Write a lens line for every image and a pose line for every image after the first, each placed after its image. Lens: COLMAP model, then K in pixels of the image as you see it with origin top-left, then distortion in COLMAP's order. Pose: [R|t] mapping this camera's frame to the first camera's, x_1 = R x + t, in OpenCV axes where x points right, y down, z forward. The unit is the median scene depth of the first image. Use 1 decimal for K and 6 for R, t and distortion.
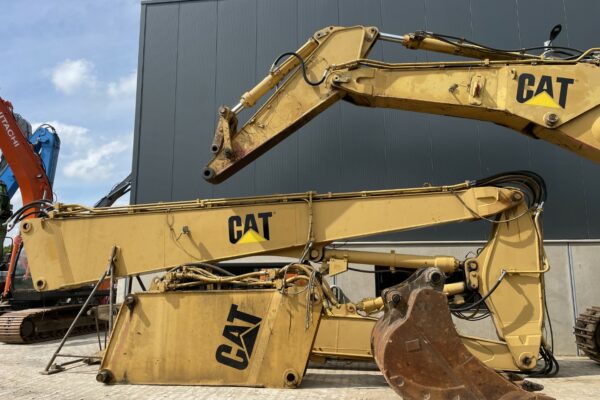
lens RADIAL K [[452.3, 0, 302.5], [0, 452.3, 202.8], [0, 0, 1]] dist [0.100573, -0.135647]
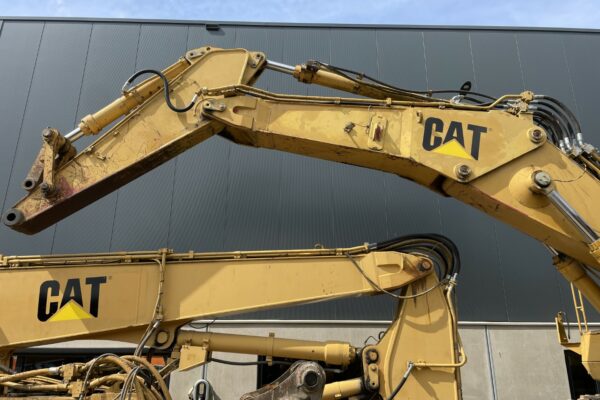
lens RADIAL K [[452.3, 0, 302.5], [0, 452.3, 202.8], [0, 0, 1]] dist [0.100573, -0.135647]
pose [[0.986628, 0.056592, 0.152851, 0.127823], [-0.031610, 0.986419, -0.161177, 0.013570], [-0.159896, 0.154190, 0.975017, 0.242647]]
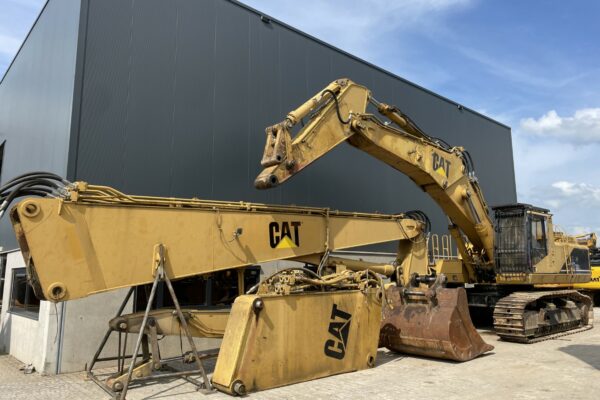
lens RADIAL K [[452.6, 0, 300.3], [0, 452.6, 194.0], [0, 0, 1]] dist [0.104385, -0.140267]
pose [[0.651127, 0.131603, 0.747472, -0.983172], [-0.121965, 0.990196, -0.068093, 0.030907], [-0.749105, -0.046828, 0.660794, 0.274487]]
